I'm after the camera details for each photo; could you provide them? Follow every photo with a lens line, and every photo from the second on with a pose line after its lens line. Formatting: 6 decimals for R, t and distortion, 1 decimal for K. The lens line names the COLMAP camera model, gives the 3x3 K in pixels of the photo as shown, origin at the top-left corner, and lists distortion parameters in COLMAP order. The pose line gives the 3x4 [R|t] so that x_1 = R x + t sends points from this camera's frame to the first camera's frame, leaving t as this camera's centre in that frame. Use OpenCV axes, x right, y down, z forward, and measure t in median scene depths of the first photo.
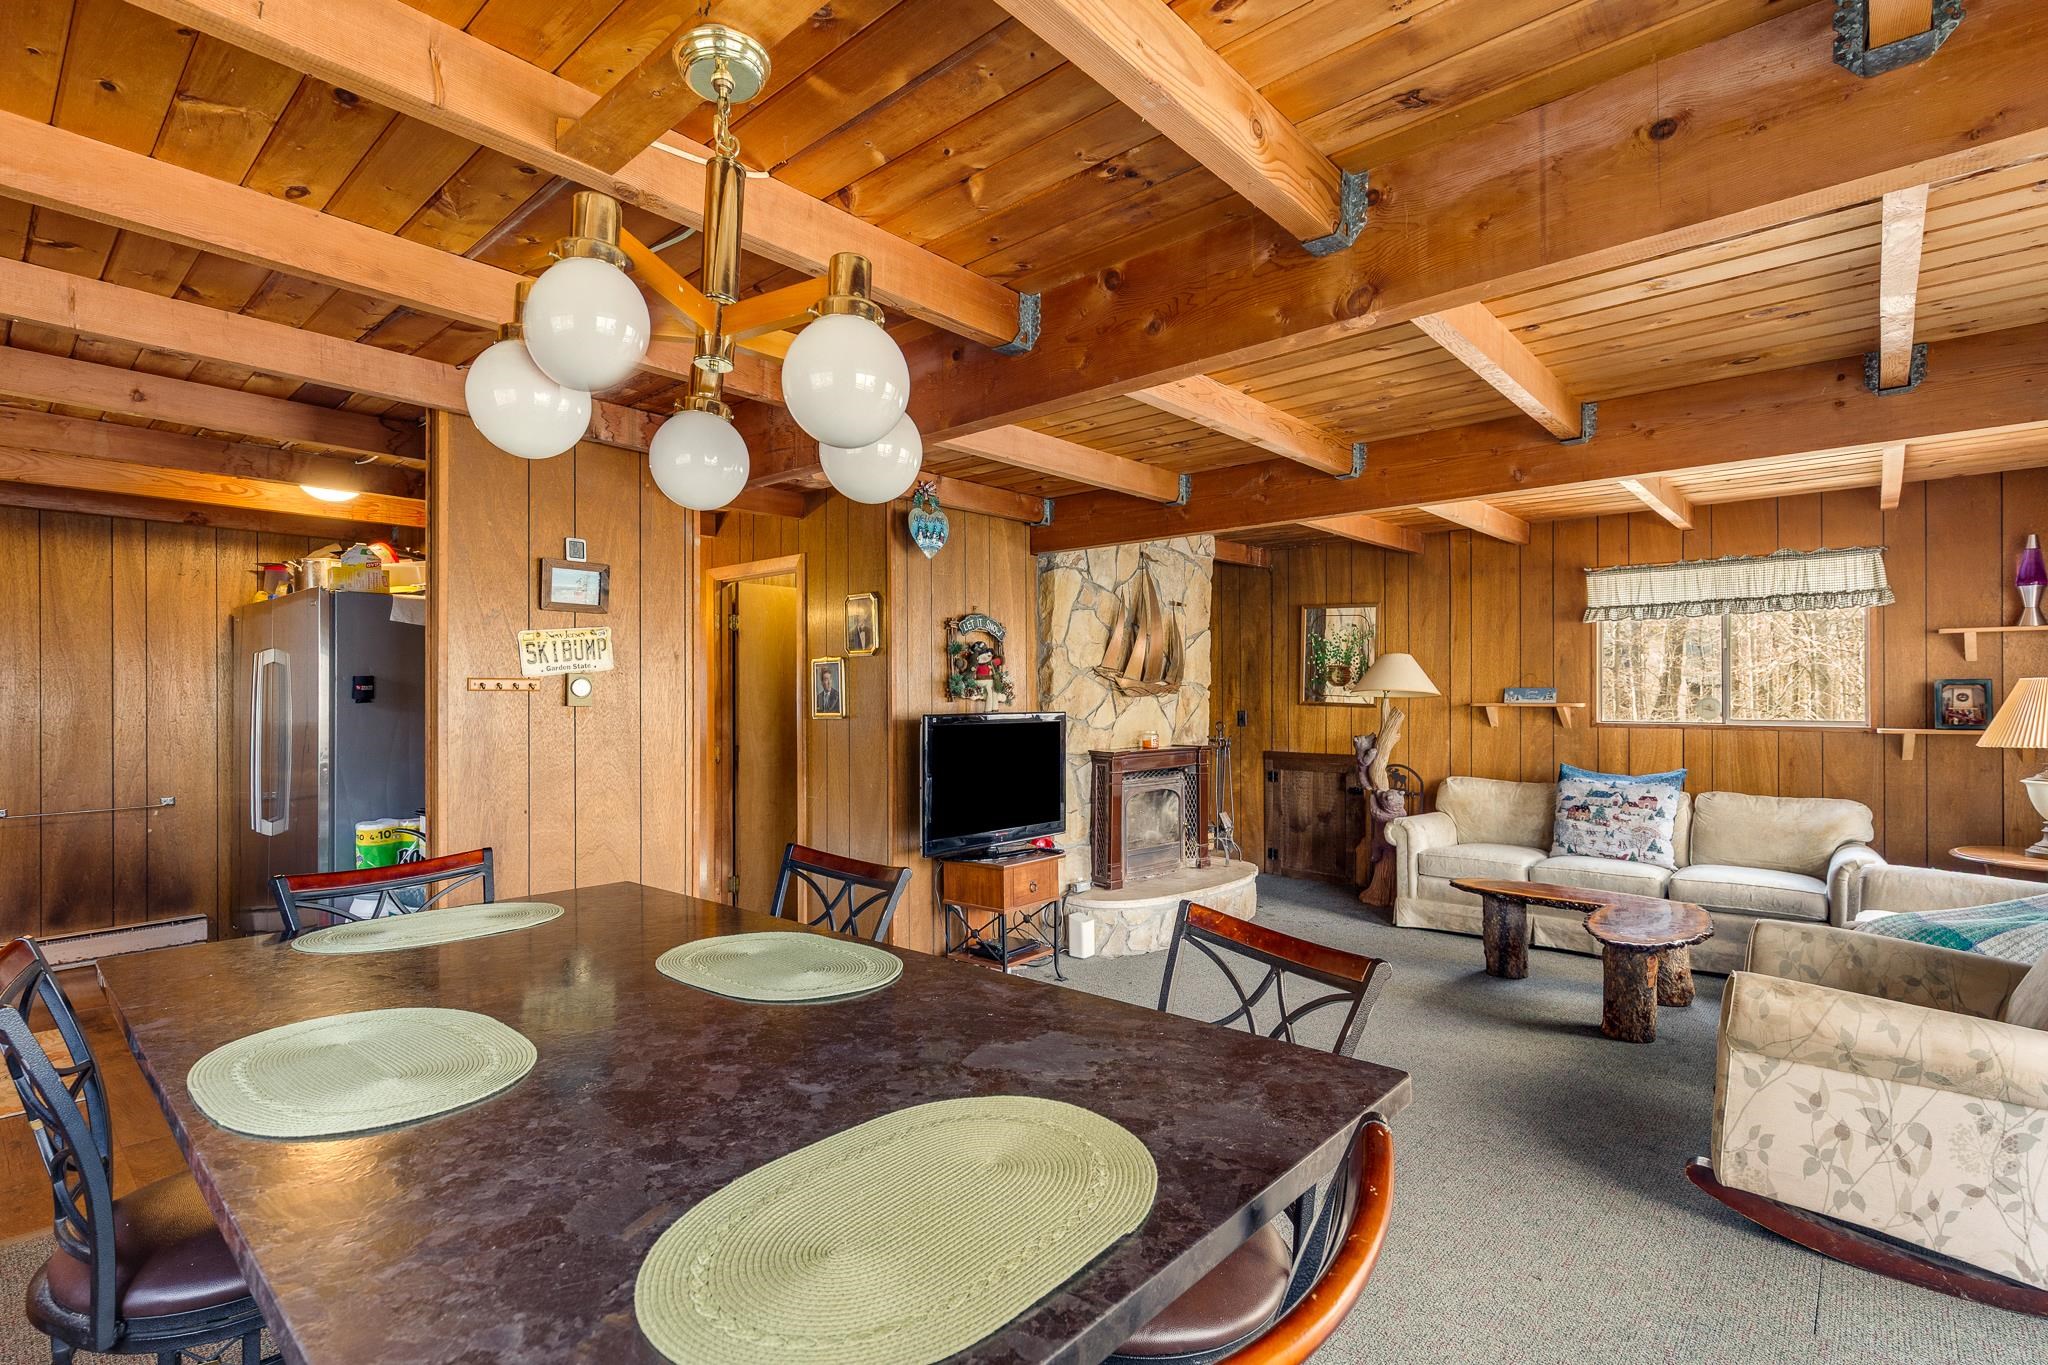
lens RADIAL K [[906.8, 0, 1022.6], [0, 906.8, 694.8], [0, 0, 1]] dist [-0.001166, 0.000253]
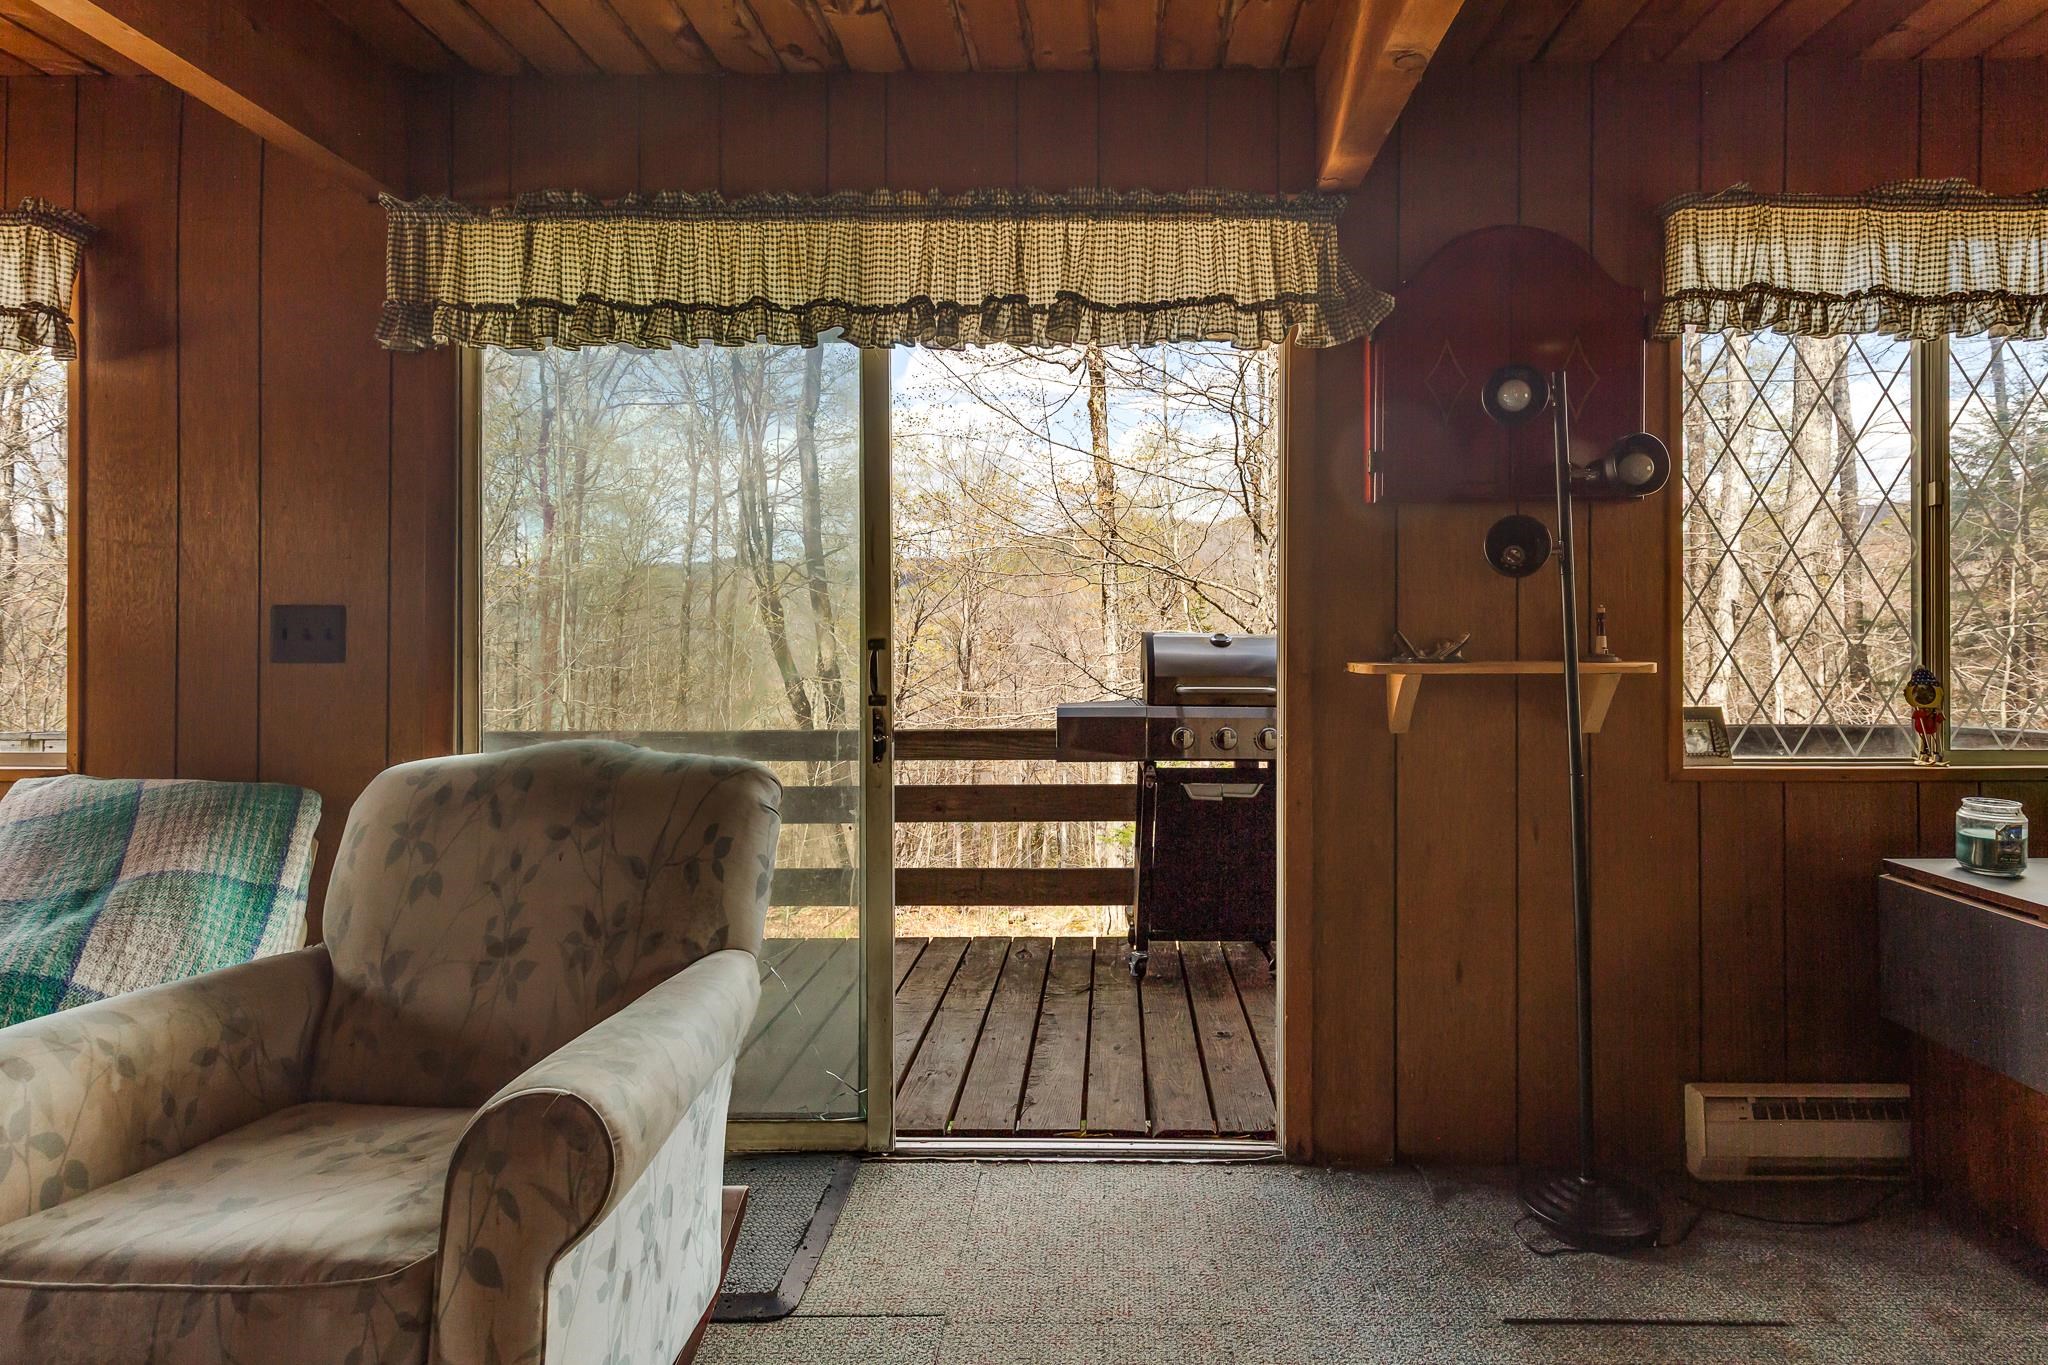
lens RADIAL K [[1011.9, 0, 1107.2], [0, 1011.9, 631.2], [0, 0, 1]] dist [0.002859, 0.000454]
pose [[-0.658991, 0.007948, 0.752109, 0.104498], [0.000547, 0.999949, -0.010088, 0.039947], [-0.752151, -0.006236, -0.658962, 0.475621]]
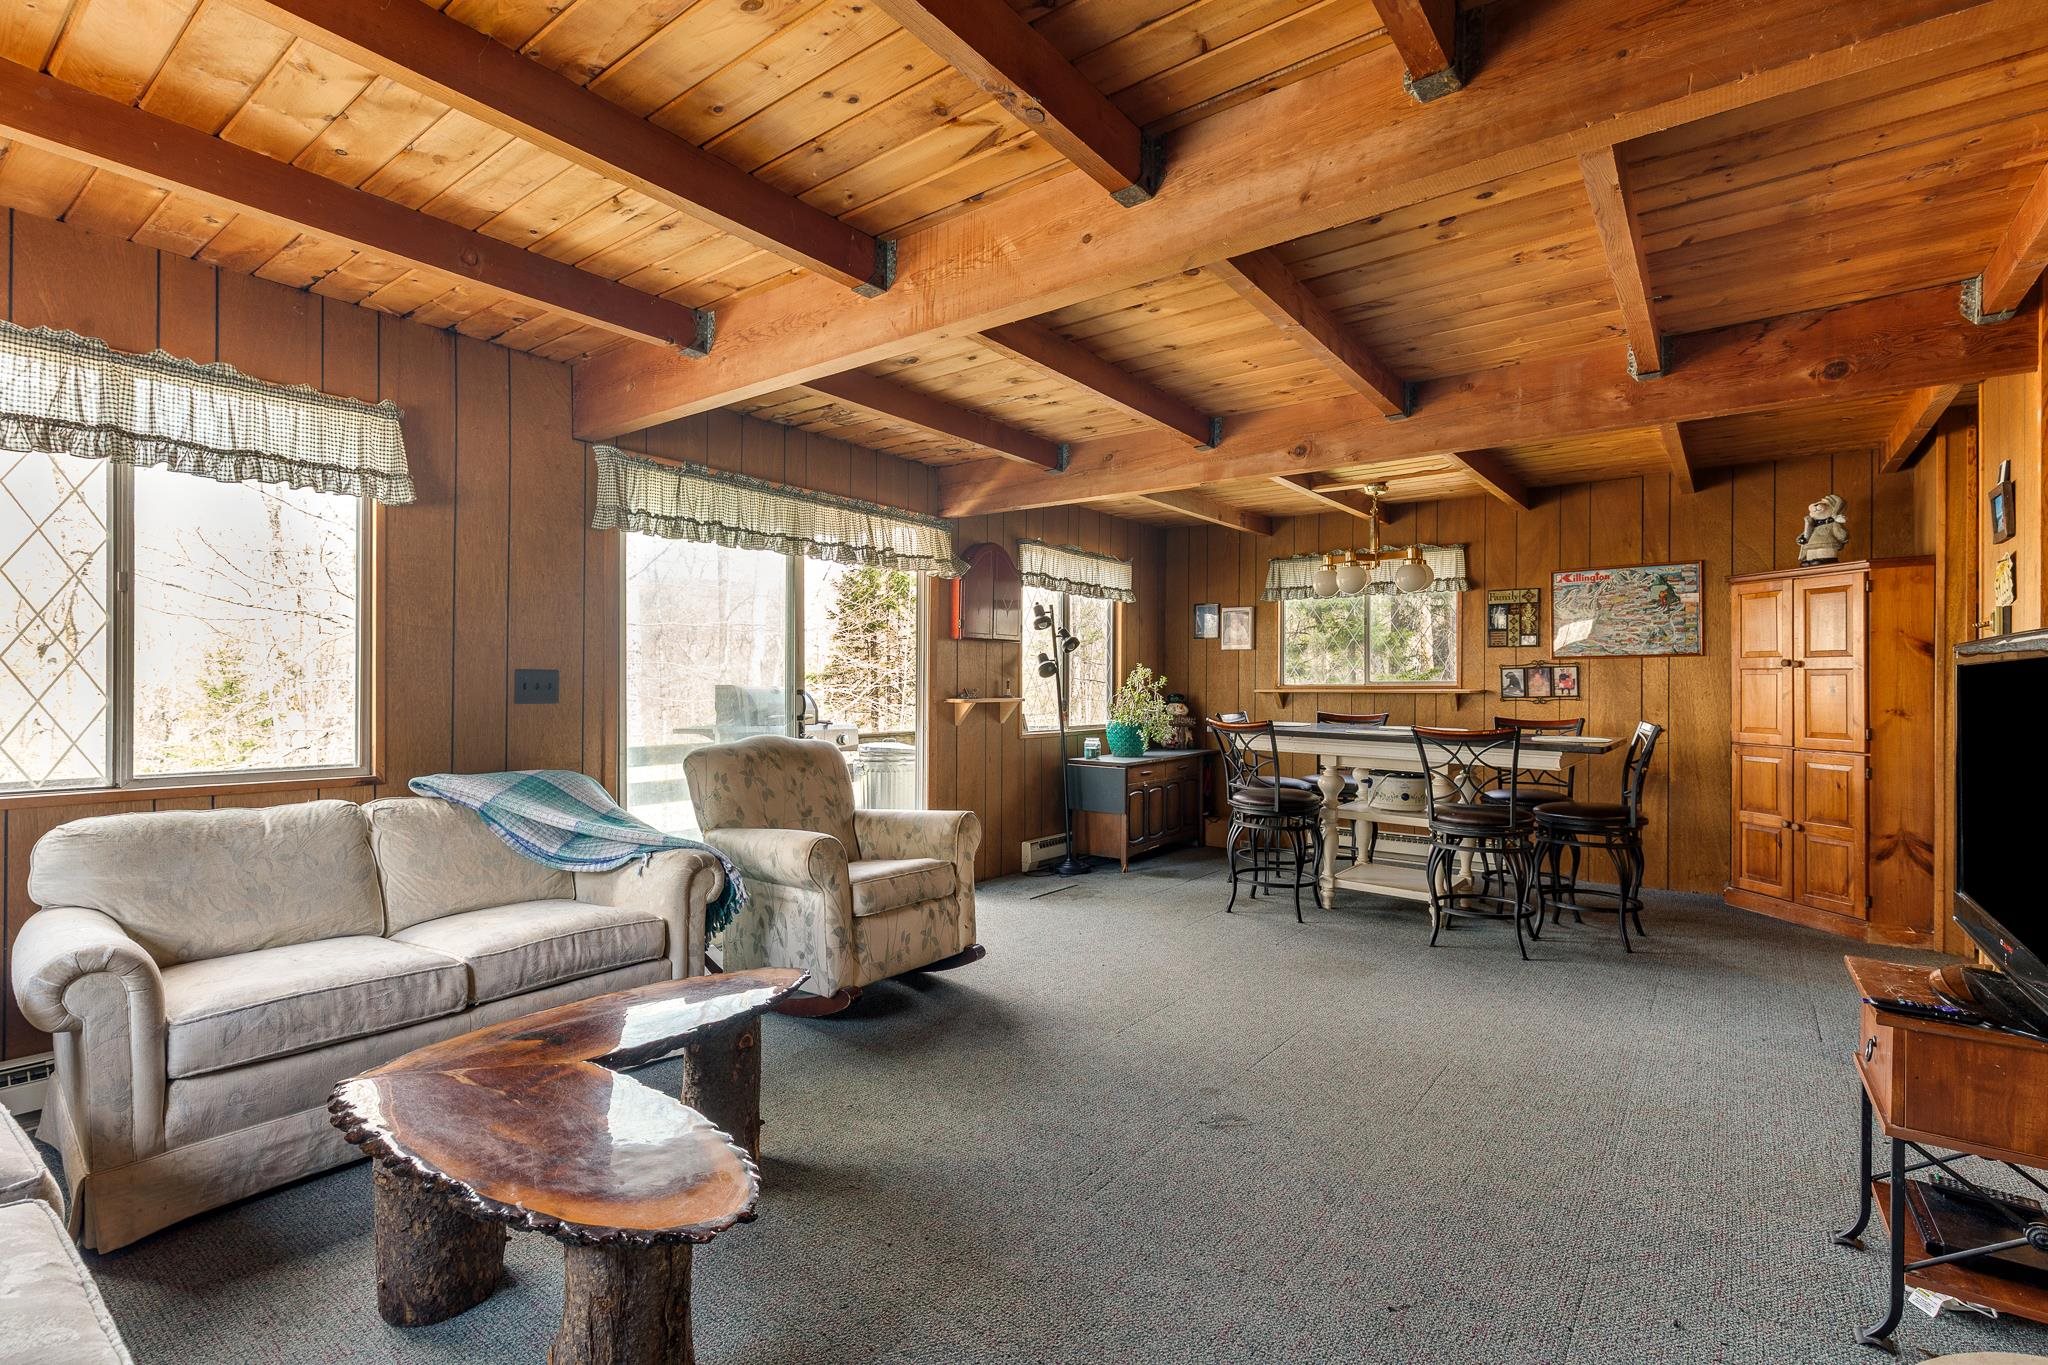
lens RADIAL K [[943.0, 0, 1010.2], [0, 943.0, 696.9], [0, 0, 1]] dist [-0.001049, -0.000225]
pose [[-0.996869, -0.000527, -0.079072, 0.366402], [-0.001194, 0.999964, 0.008379, 0.037774], [0.079065, 0.008447, -0.996834, 1.148843]]
